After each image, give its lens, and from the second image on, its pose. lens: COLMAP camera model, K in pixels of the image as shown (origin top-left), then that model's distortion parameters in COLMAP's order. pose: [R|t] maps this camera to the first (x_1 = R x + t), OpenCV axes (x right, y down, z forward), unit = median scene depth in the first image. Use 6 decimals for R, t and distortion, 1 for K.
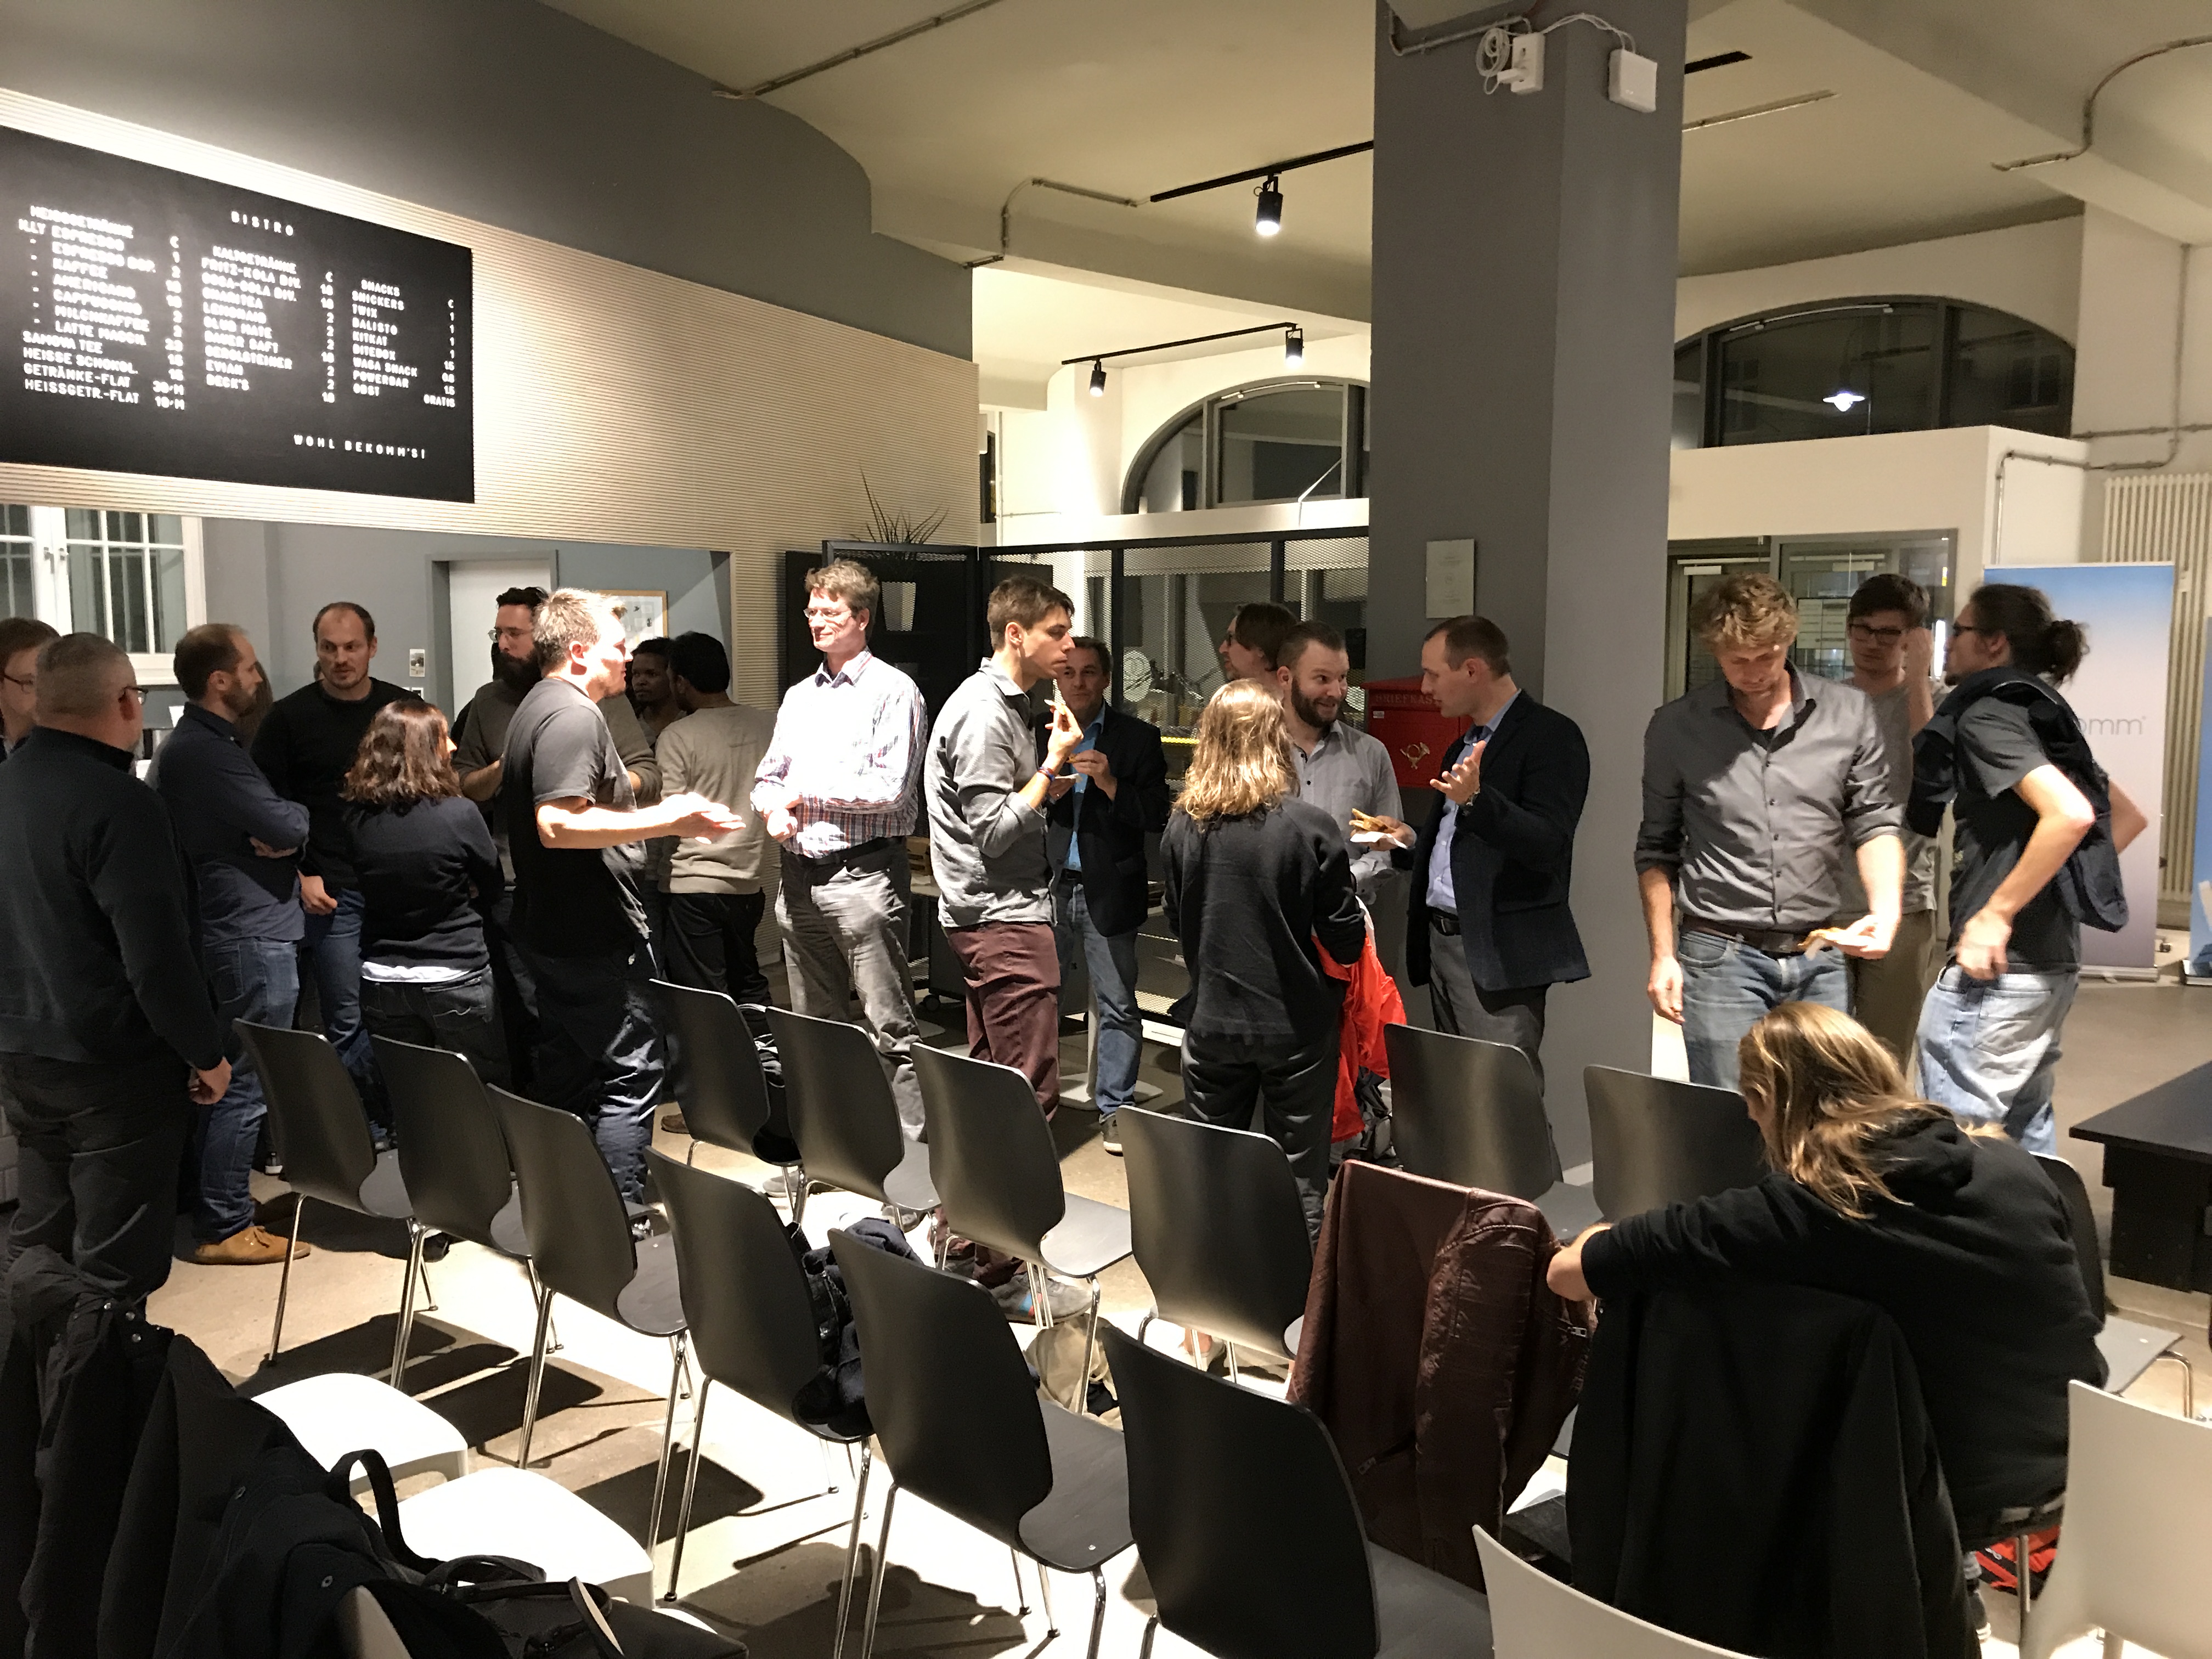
lens RADIAL K [[1803.7, 0, 1106.4], [0, 1803.7, 814.4], [0, 0, 1]] dist [0.029977, -0.009529]
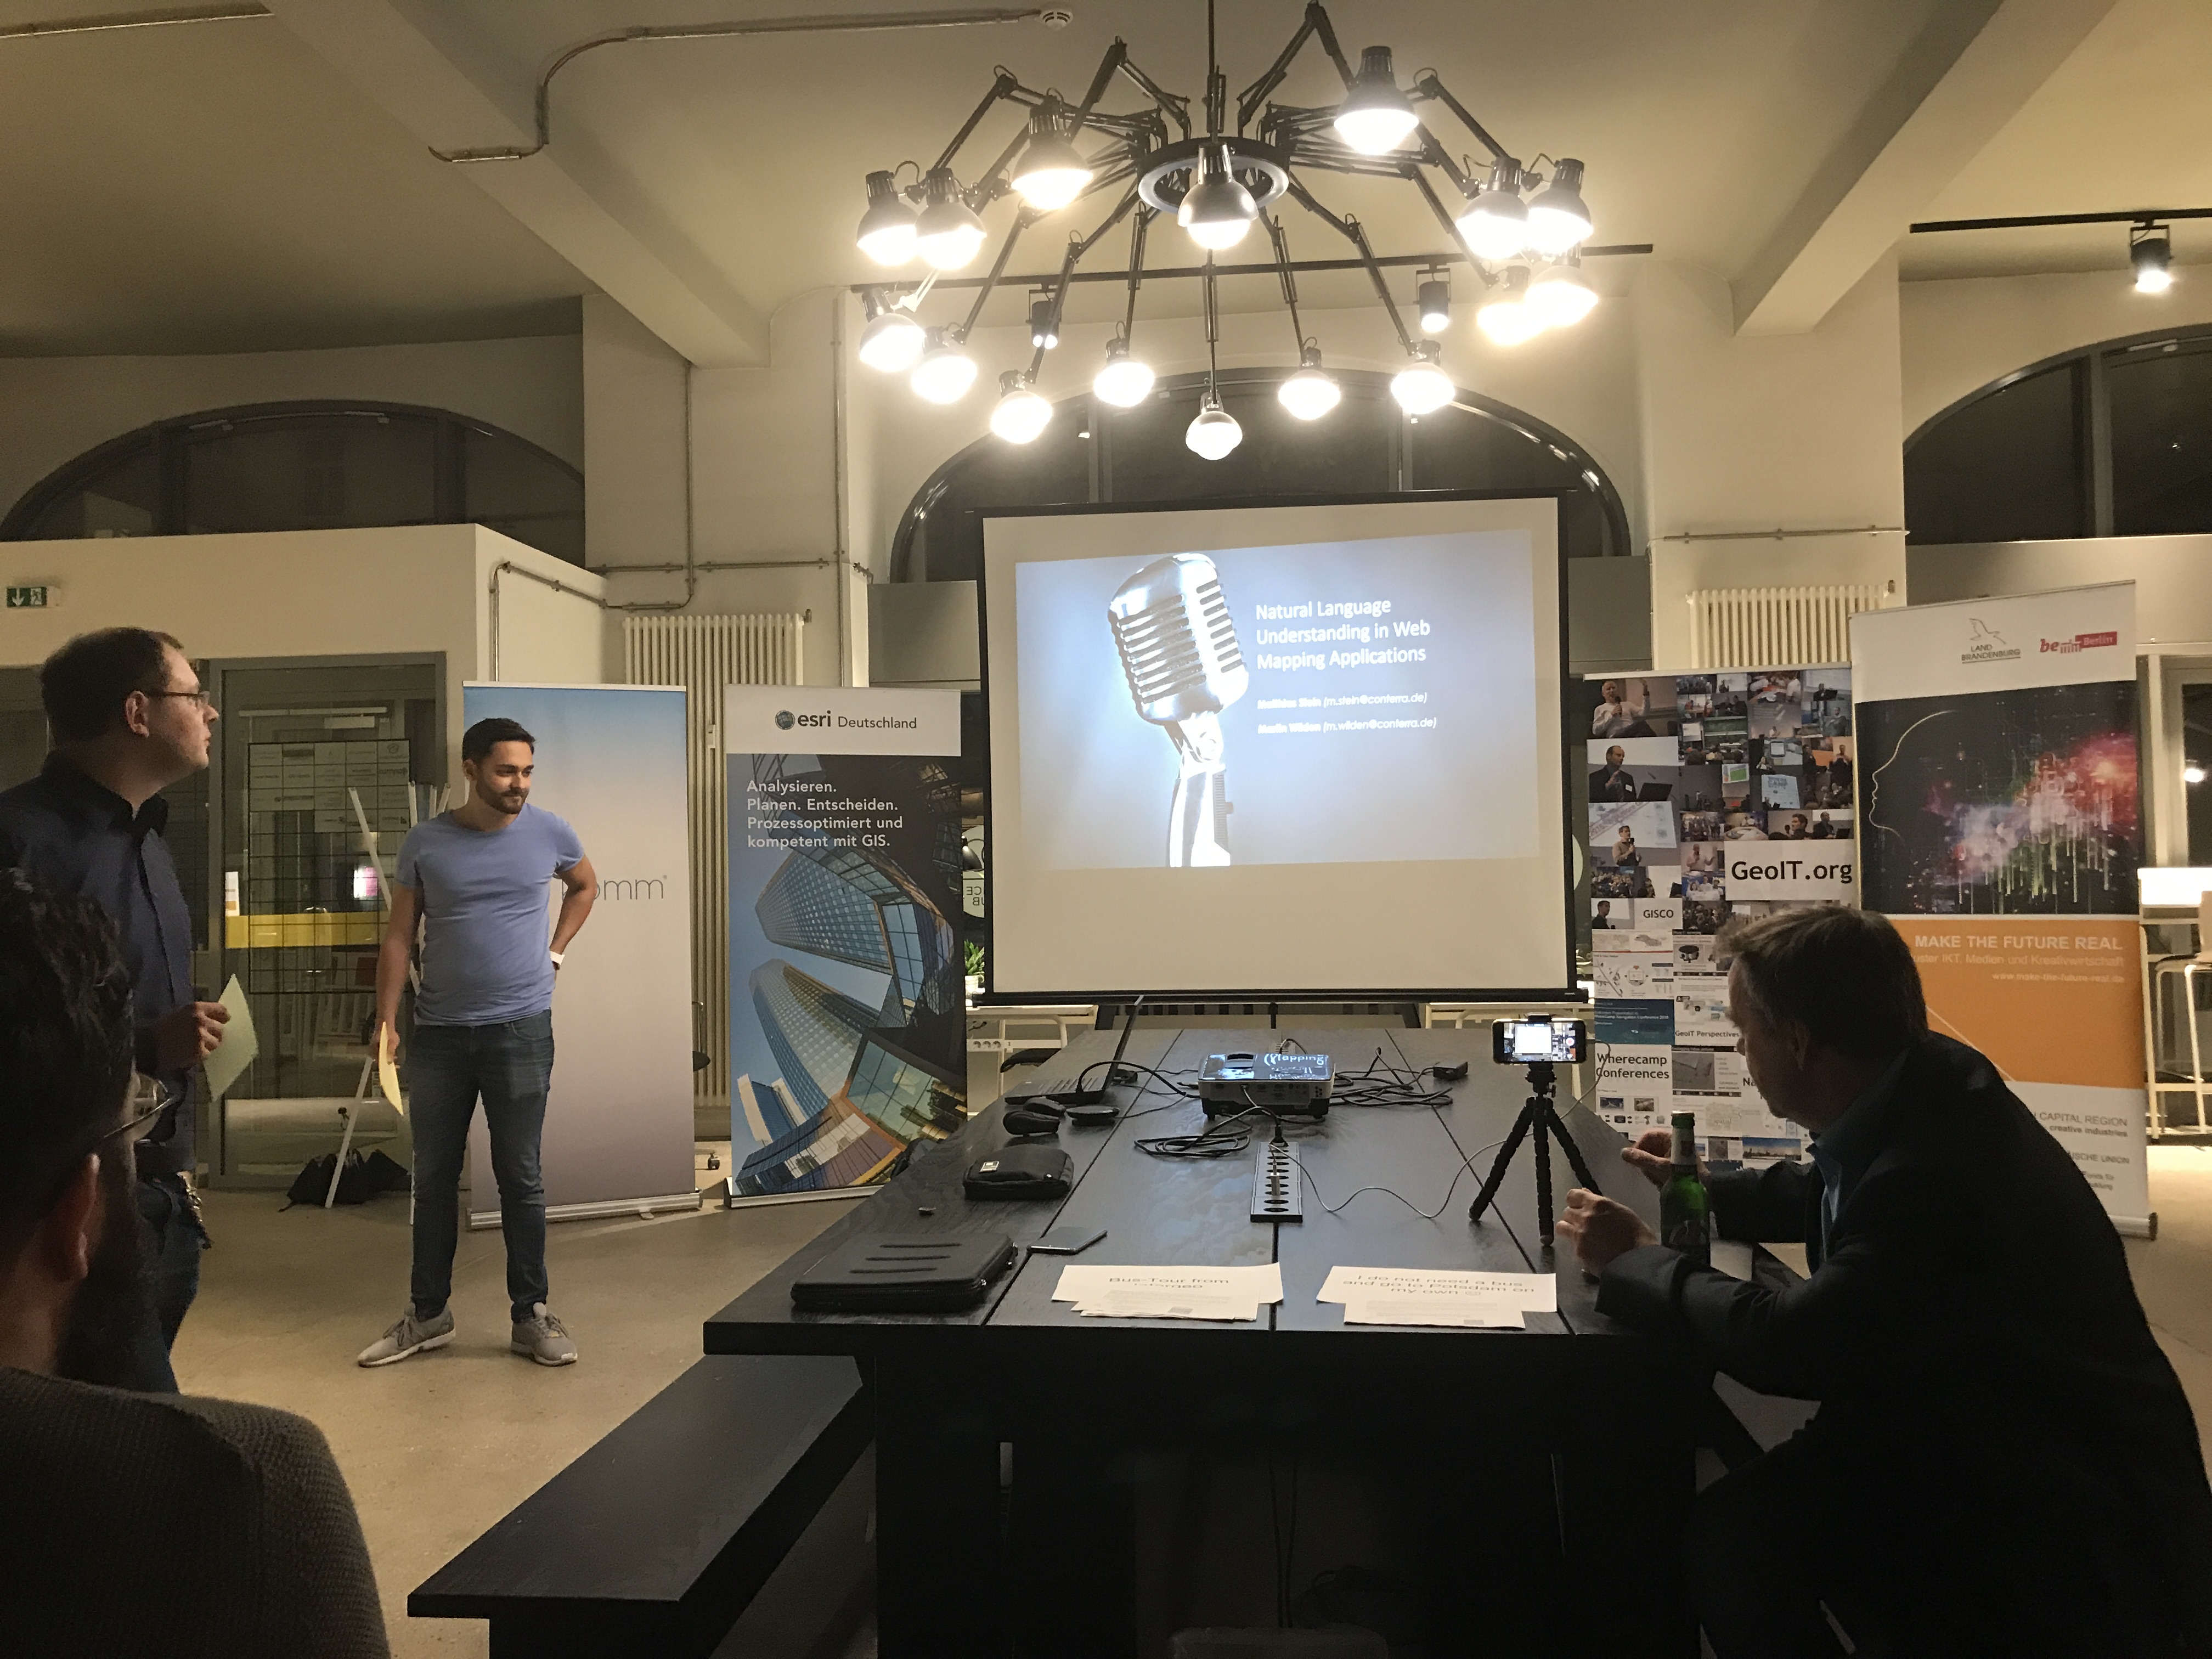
lens RADIAL K [[1803.7, 0, 1082.7], [0, 1803.7, 836.2], [0, 0, 1]] dist [0.029977, -0.009529]
pose [[0.760398, 0.001672, 0.649455, 0.167358], [0.079528, 0.992231, -0.095668, 0.016503], [-0.644569, 0.124396, 0.754358, 0.240973]]
